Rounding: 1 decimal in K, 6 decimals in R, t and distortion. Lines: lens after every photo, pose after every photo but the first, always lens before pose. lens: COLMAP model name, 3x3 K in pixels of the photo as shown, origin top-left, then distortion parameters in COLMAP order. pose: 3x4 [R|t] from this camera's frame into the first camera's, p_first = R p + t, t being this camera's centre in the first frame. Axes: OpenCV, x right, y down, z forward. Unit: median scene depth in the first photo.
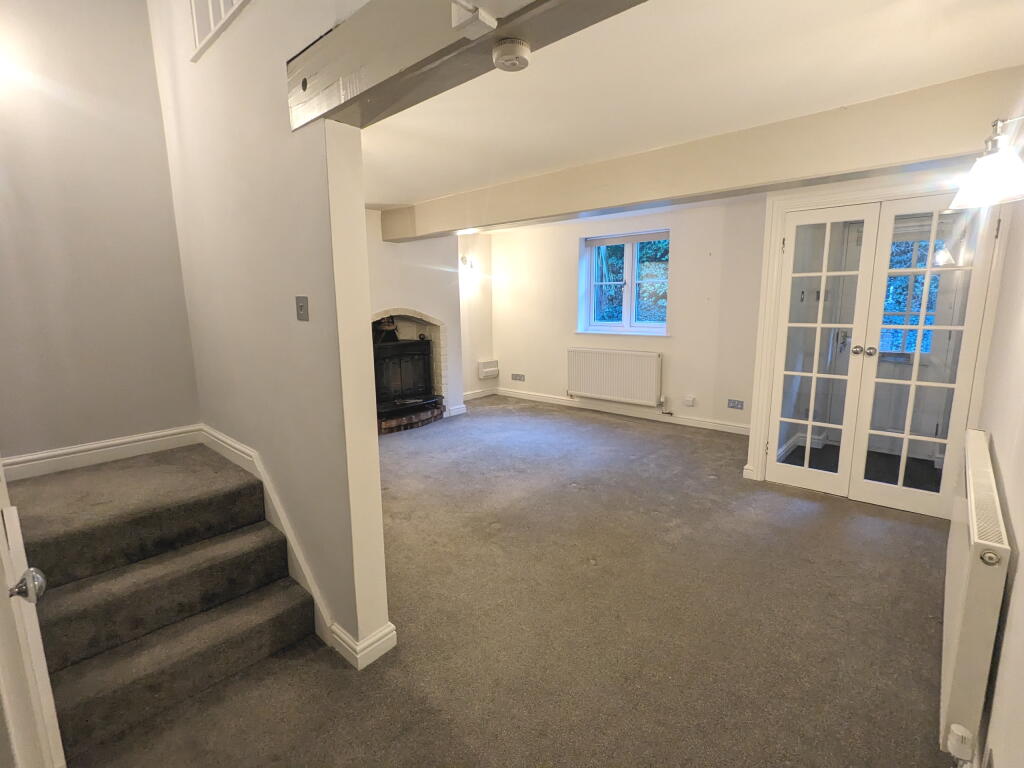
lens RADIAL K [[483.9, 0, 512.0], [0, 483.9, 384.0], [0, 0, 1]] dist [0.001822, 0.000099]
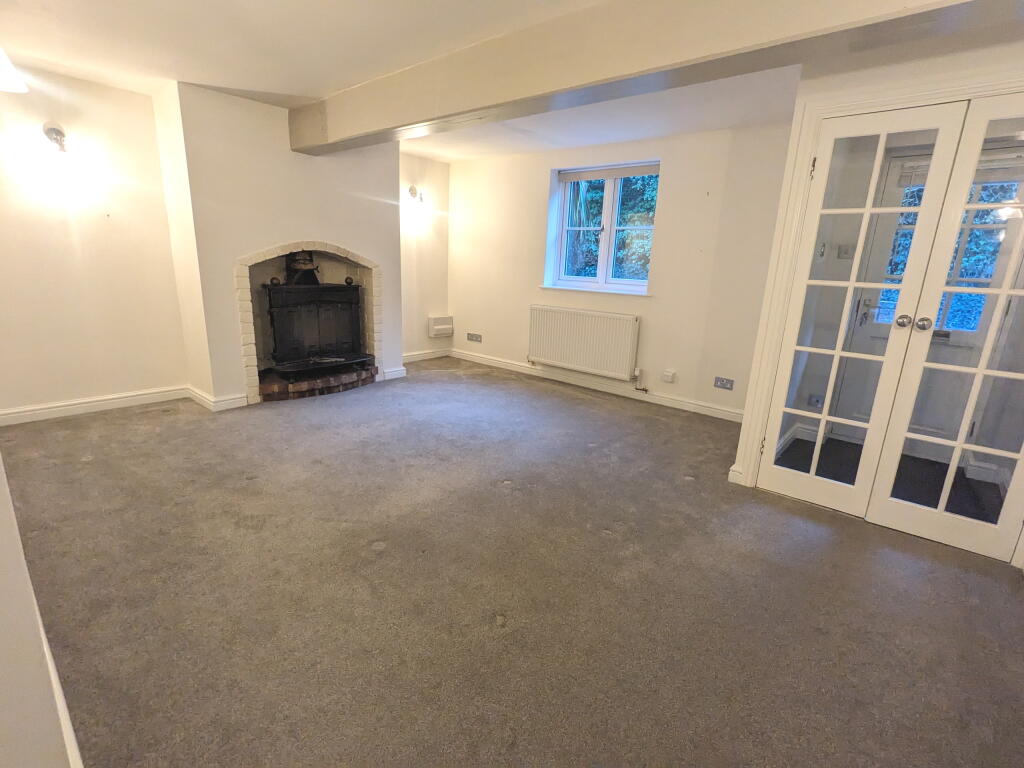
lens RADIAL K [[483.9, 0, 512.0], [0, 483.9, 384.0], [0, 0, 1]] dist [0.001822, 0.000099]
pose [[0.998327, 0.047973, 0.032279, 0.076330], [-0.050361, 0.995699, 0.077770, -0.002757], [-0.028410, -0.079265, 0.996449, 0.190985]]
